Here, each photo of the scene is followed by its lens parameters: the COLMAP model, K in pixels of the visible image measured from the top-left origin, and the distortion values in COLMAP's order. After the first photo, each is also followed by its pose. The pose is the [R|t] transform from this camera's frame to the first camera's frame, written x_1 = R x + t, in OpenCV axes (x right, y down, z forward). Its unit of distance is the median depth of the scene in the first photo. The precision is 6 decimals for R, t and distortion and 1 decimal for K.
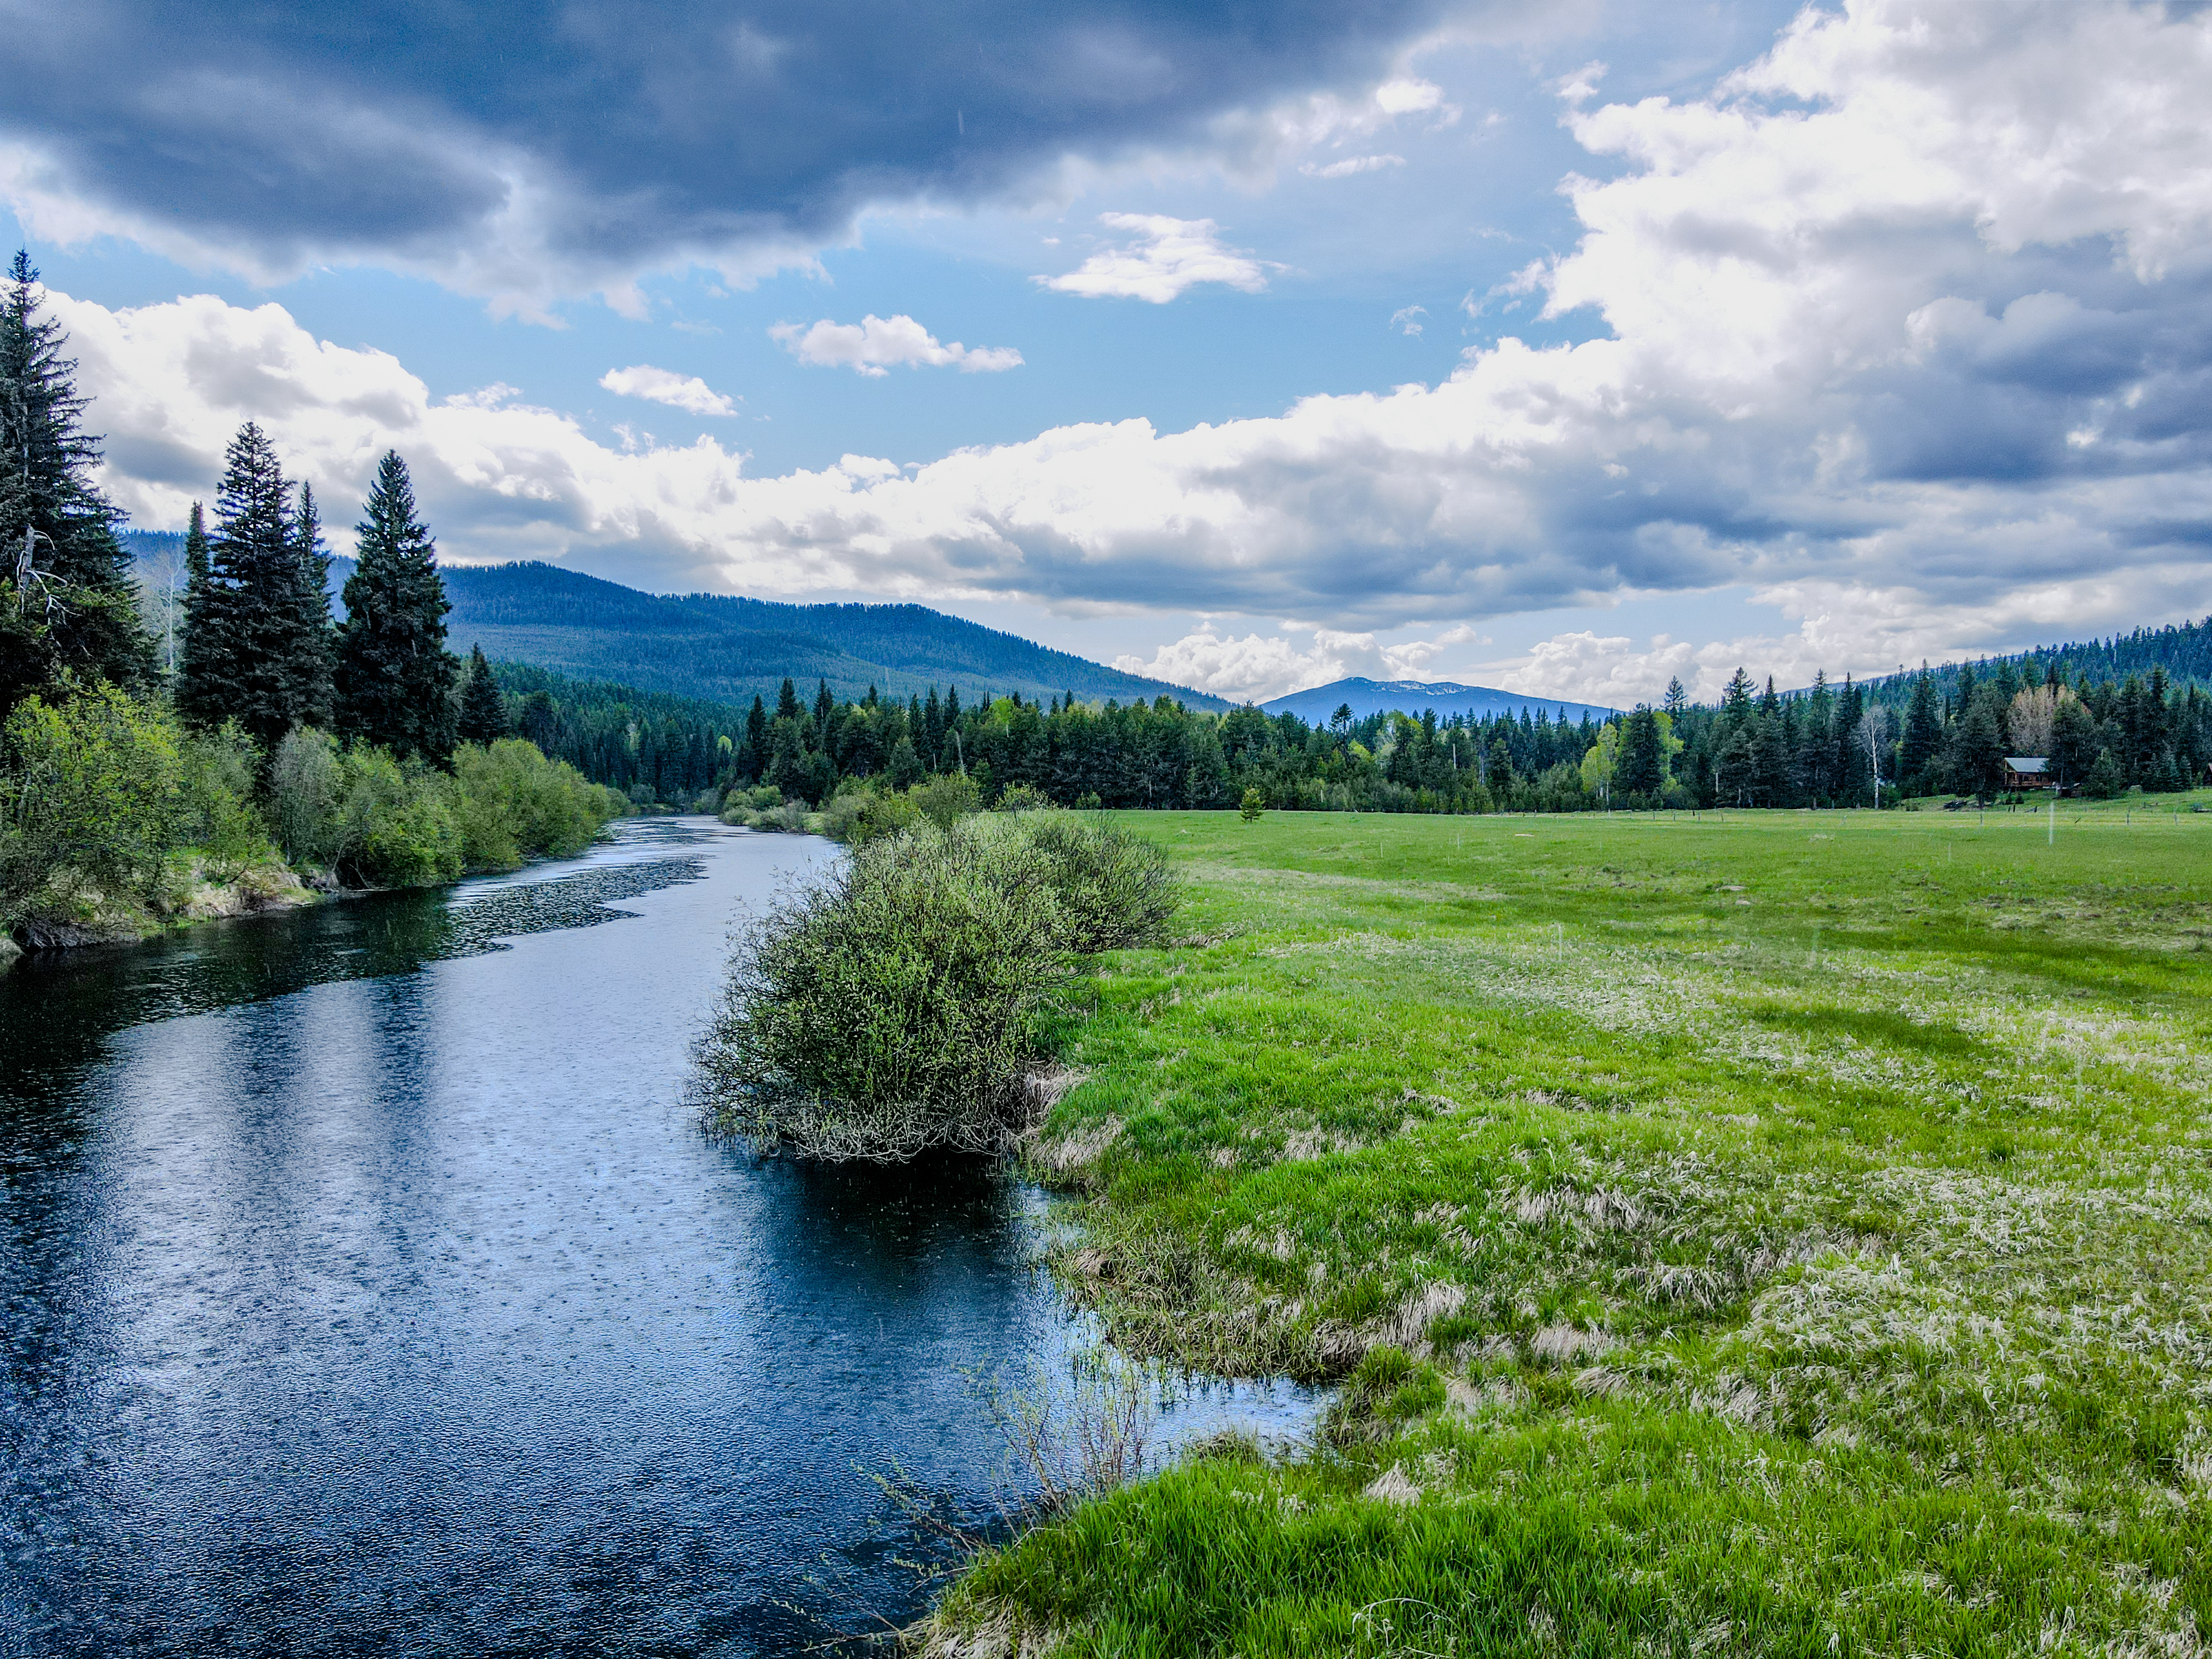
lens RADIAL K [[1592.2, 0, 1107.9], [0, 1592.2, 850.0], [0, 0, 1]] dist [0.006445, 0.006633]
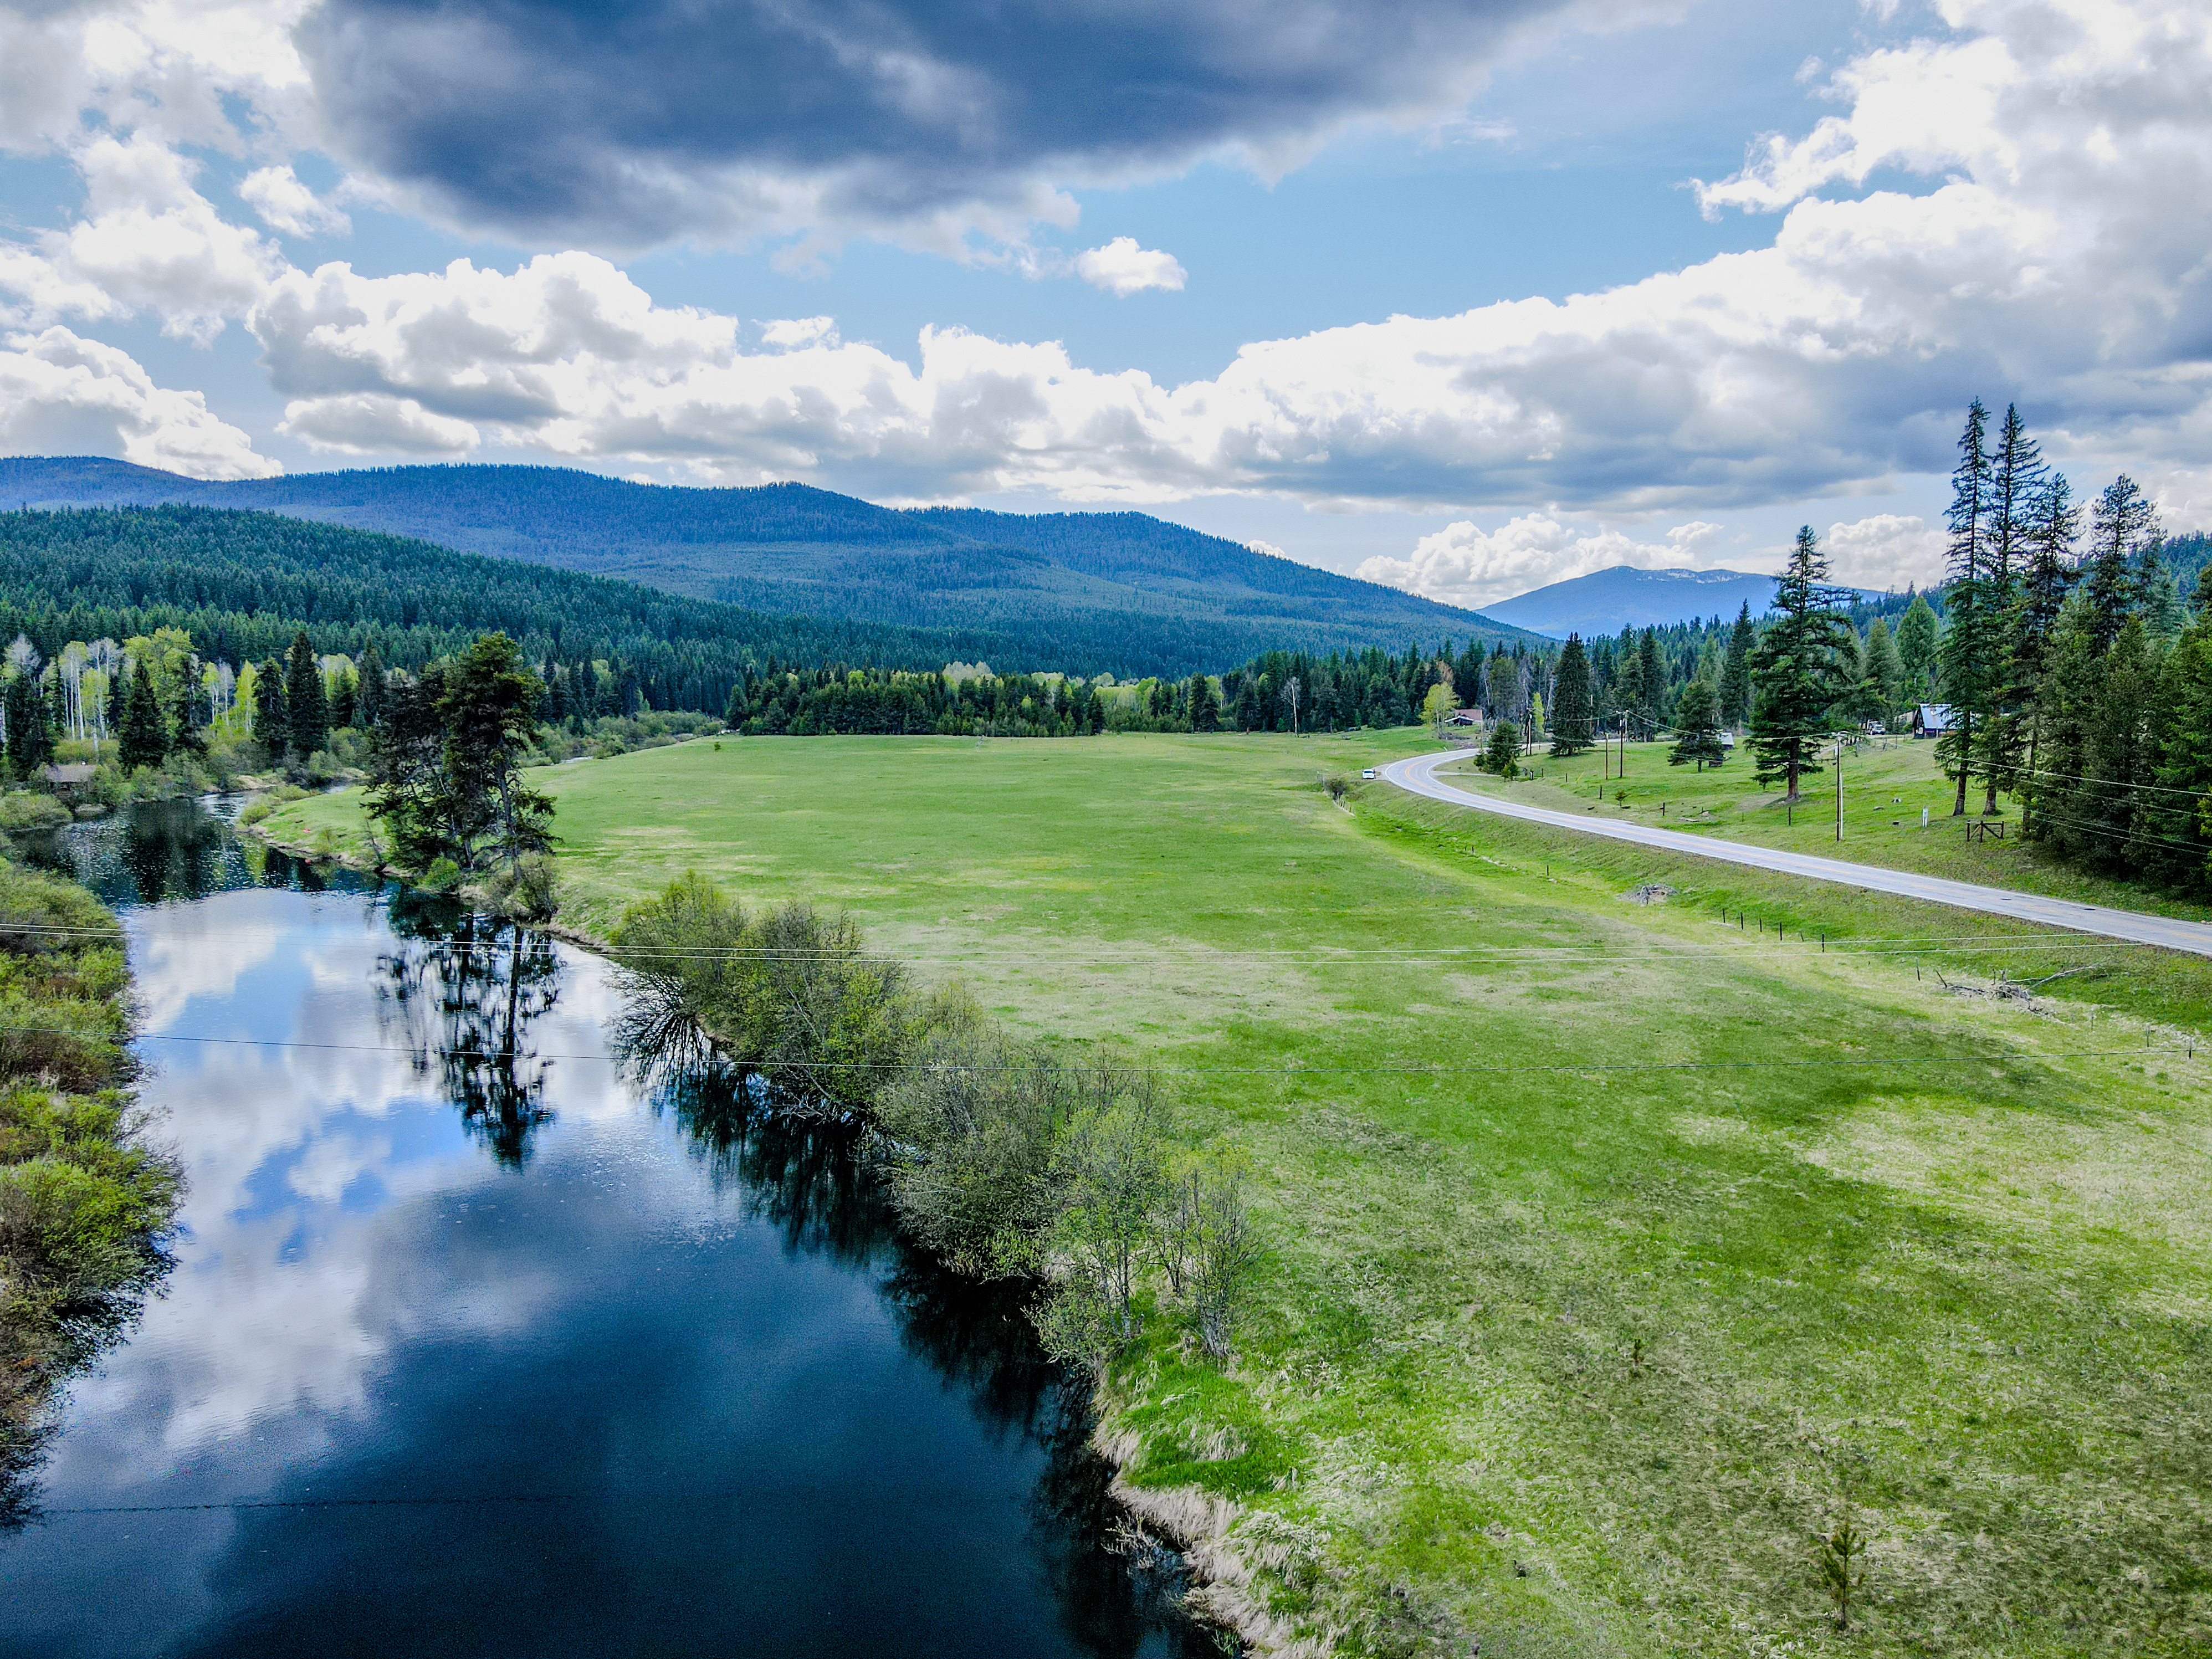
lens RADIAL K [[1592.2, 0, 1083.0], [0, 1592.2, 820.3], [0, 0, 1]] dist [0.006445, 0.006633]
pose [[0.983610, 0.012840, -0.179852, 0.536314], [-0.004183, 0.998818, 0.048429, -0.013705], [0.180261, -0.046883, 0.982501, -0.787500]]
